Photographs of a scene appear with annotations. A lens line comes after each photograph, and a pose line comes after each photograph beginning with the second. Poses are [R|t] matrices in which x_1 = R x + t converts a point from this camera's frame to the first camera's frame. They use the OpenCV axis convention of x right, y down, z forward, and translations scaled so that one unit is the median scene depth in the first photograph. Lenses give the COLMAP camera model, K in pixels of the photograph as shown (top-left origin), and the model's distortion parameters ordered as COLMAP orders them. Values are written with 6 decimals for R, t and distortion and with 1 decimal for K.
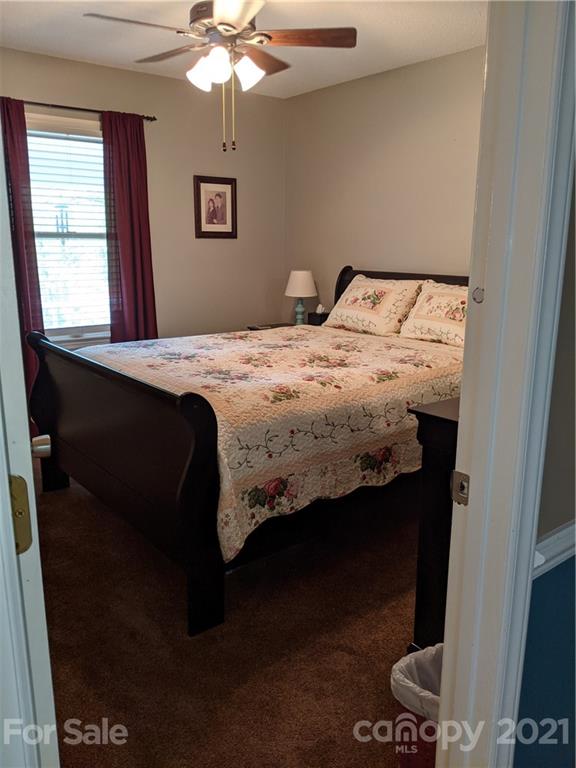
lens RADIAL K [[606.1, 0, 288.0], [0, 606.1, 384.0], [0, 0, 1]] dist [0.088806, -0.165993]
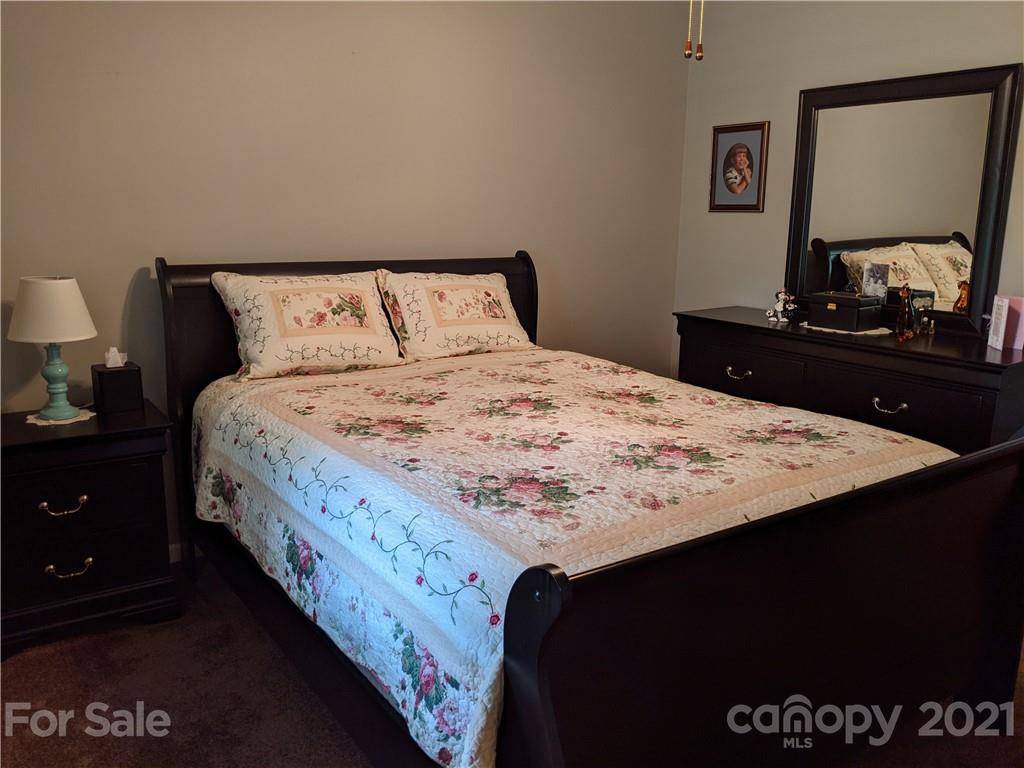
lens RADIAL K [[808.1, 0, 512.0], [0, 808.1, 384.0], [0, 0, 1]] dist [0.088806, -0.165993]
pose [[0.083172, -0.220414, 0.971854, -0.666285], [0.215381, 0.956159, 0.198422, -0.209352], [-0.972982, 0.192815, 0.126999, 0.834490]]
